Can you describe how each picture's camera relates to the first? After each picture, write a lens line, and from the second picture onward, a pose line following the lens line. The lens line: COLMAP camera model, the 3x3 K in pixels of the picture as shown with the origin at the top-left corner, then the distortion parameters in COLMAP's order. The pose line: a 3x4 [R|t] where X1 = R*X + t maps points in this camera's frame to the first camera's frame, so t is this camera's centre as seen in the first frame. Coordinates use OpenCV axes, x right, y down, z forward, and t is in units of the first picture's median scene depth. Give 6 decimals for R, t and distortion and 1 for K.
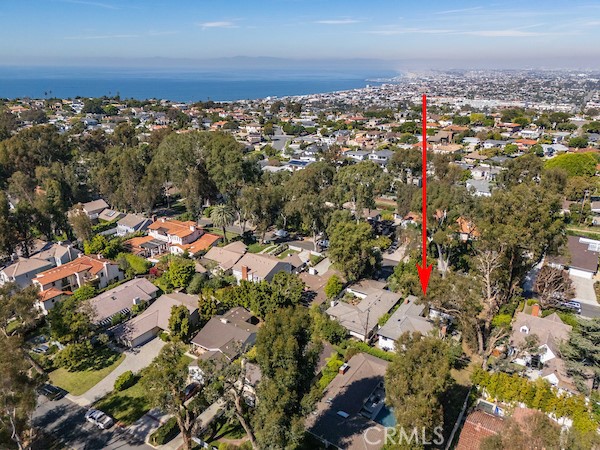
lens RADIAL K [[435.3, 0, 300.0], [0, 435.3, 225.0], [0, 0, 1]] dist [0.086312, -0.090991]
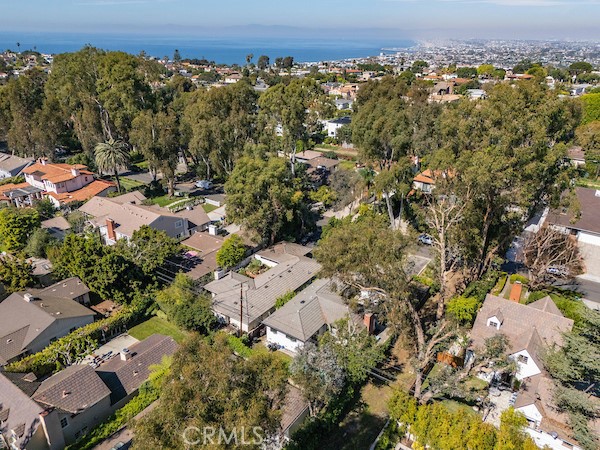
lens RADIAL K [[435.3, 0, 300.0], [0, 435.3, 225.0], [0, 0, 1]] dist [0.086312, -0.090991]
pose [[0.999449, 0.020564, -0.026057, 0.172123], [-0.018989, 0.998059, 0.059313, 0.048308], [0.027226, -0.058785, 0.997899, 0.268406]]
